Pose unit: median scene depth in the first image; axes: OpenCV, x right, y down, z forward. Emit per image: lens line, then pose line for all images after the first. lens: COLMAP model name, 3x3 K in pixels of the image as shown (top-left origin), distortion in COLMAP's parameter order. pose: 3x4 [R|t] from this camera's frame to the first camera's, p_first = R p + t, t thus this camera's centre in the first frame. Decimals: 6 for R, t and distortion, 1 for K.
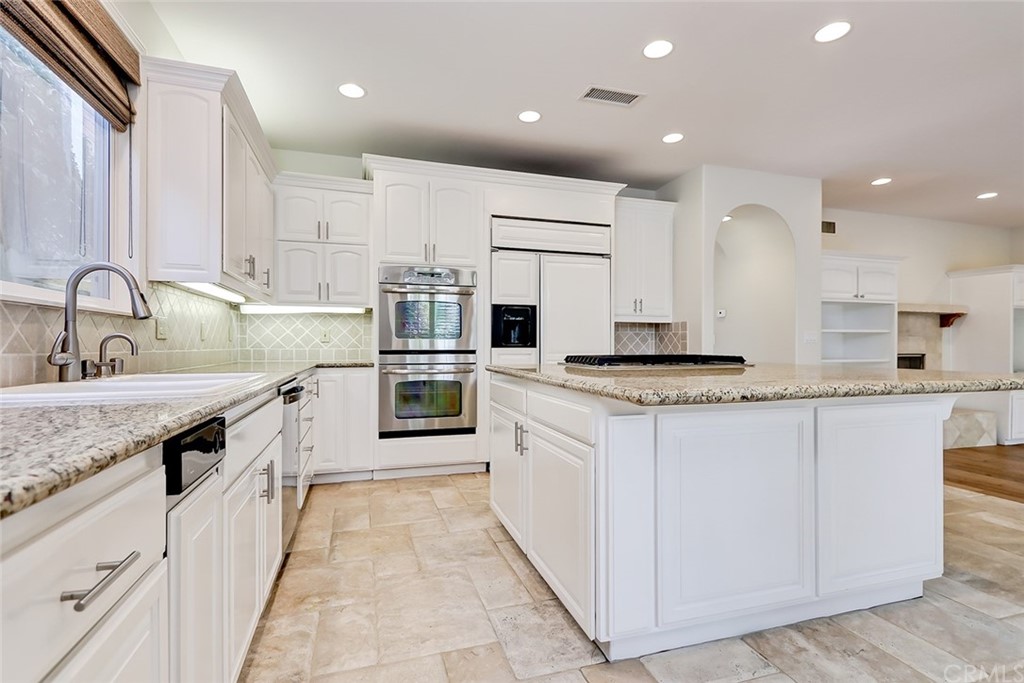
lens RADIAL K [[474.9, 0, 505.4], [0, 474.9, 344.7], [0, 0, 1]] dist [0.002601, -0.000062]
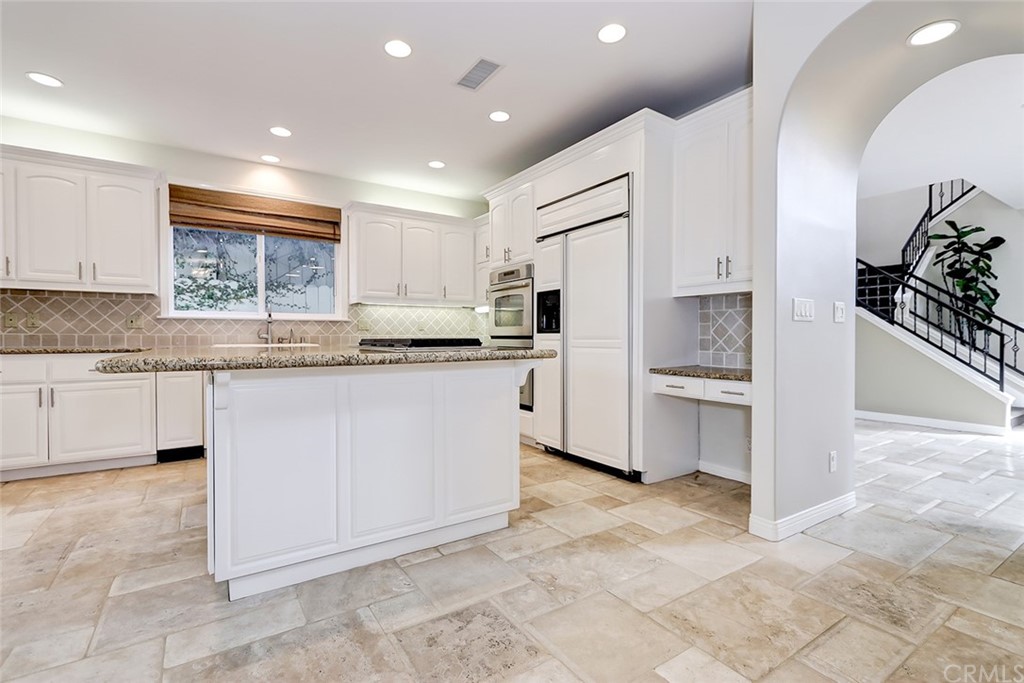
lens RADIAL K [[470.1, 0, 512.0], [0, 470.1, 341.5], [0, 0, 1]] dist [0.004492, -0.000755]
pose [[0.293001, 0.008278, -0.956076, 0.947820], [0.001943, 0.999955, 0.009254, 0.014540], [0.956110, -0.004569, 0.292972, 0.629797]]
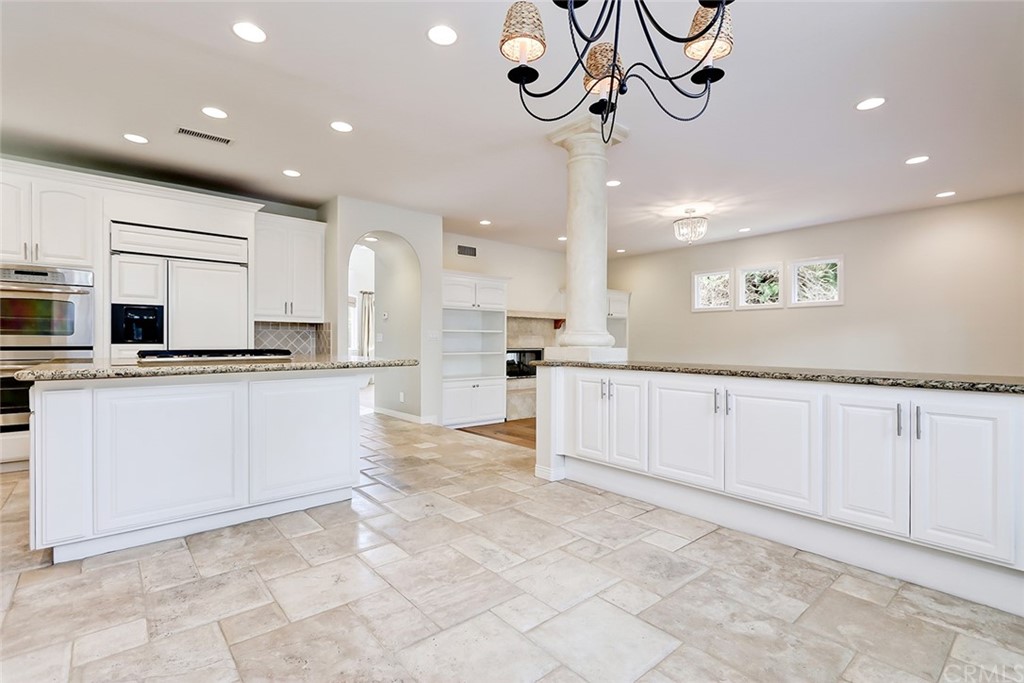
lens RADIAL K [[470.6, 0, 506.2], [0, 470.6, 343.8], [0, 0, 1]] dist [-0.001954, -0.000311]
pose [[0.917135, -0.000905, 0.398576, 0.363614], [-0.001762, 0.999978, 0.006326, -0.001905], [-0.398573, -0.006504, 0.917113, -0.331670]]
